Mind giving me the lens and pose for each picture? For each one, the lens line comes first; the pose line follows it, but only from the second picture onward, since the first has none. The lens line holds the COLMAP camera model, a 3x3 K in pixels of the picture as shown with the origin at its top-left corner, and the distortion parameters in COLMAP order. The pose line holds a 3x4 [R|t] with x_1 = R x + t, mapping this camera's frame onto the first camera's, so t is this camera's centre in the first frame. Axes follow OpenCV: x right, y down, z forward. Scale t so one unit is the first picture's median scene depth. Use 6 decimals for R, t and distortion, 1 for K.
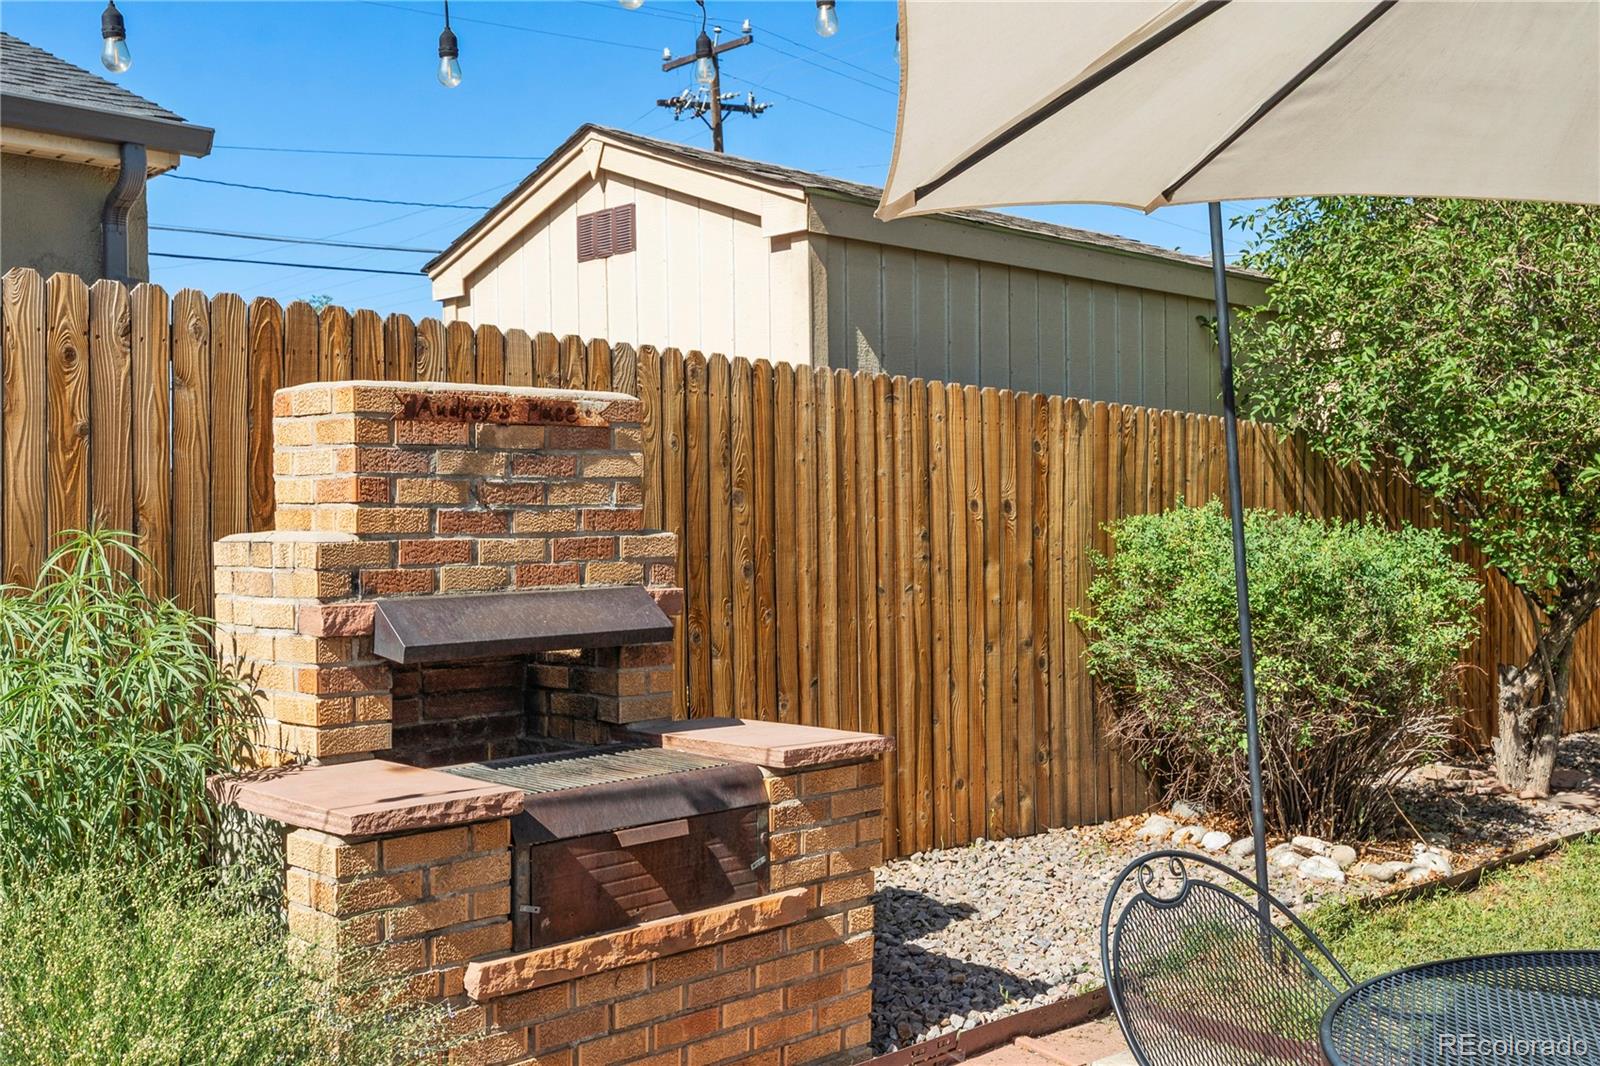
lens RADIAL K [[1614.0, 0, 800.0], [0, 1614.0, 533.0], [0, 0, 1]] dist [-0.013956, -0.009412]
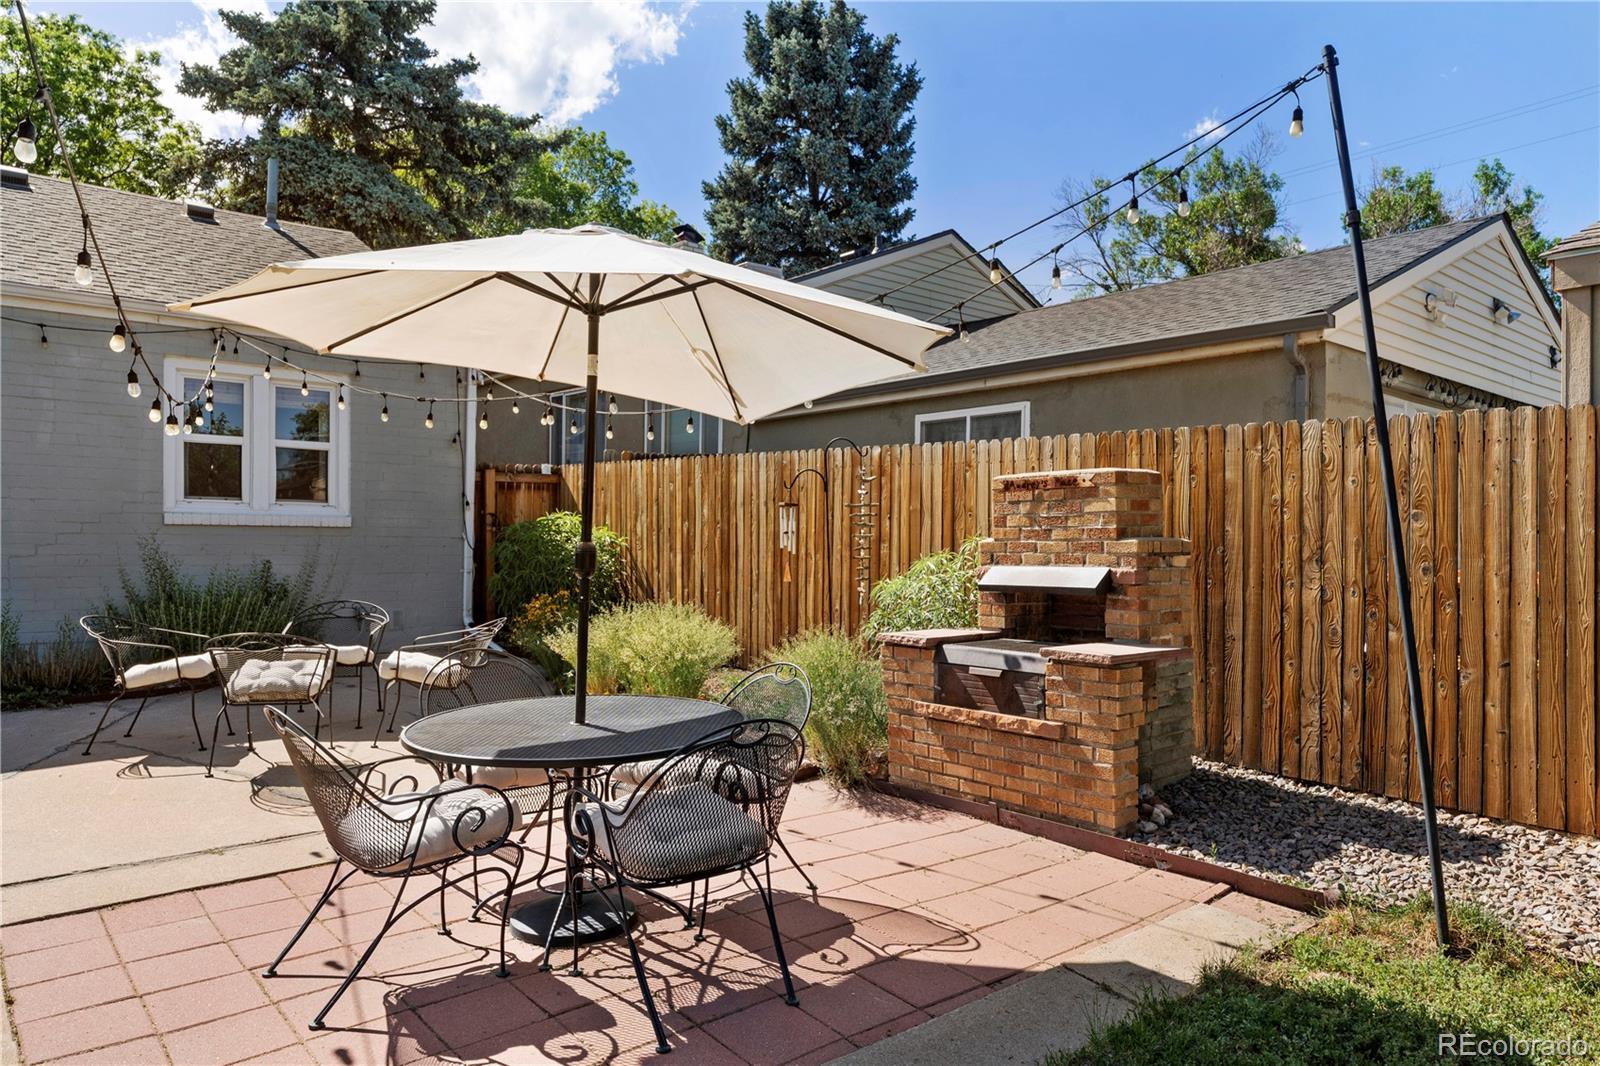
lens RADIAL K [[1052.0, 0, 798.4], [0, 1052.0, 554.2], [0, 0, 1]] dist [-0.003863, -0.002426]
pose [[-0.079508, 0.020293, -0.996628, 1.227633], [-0.007550, 0.999752, 0.020959, -0.006596], [0.996806, 0.009191, -0.079335, 0.753369]]
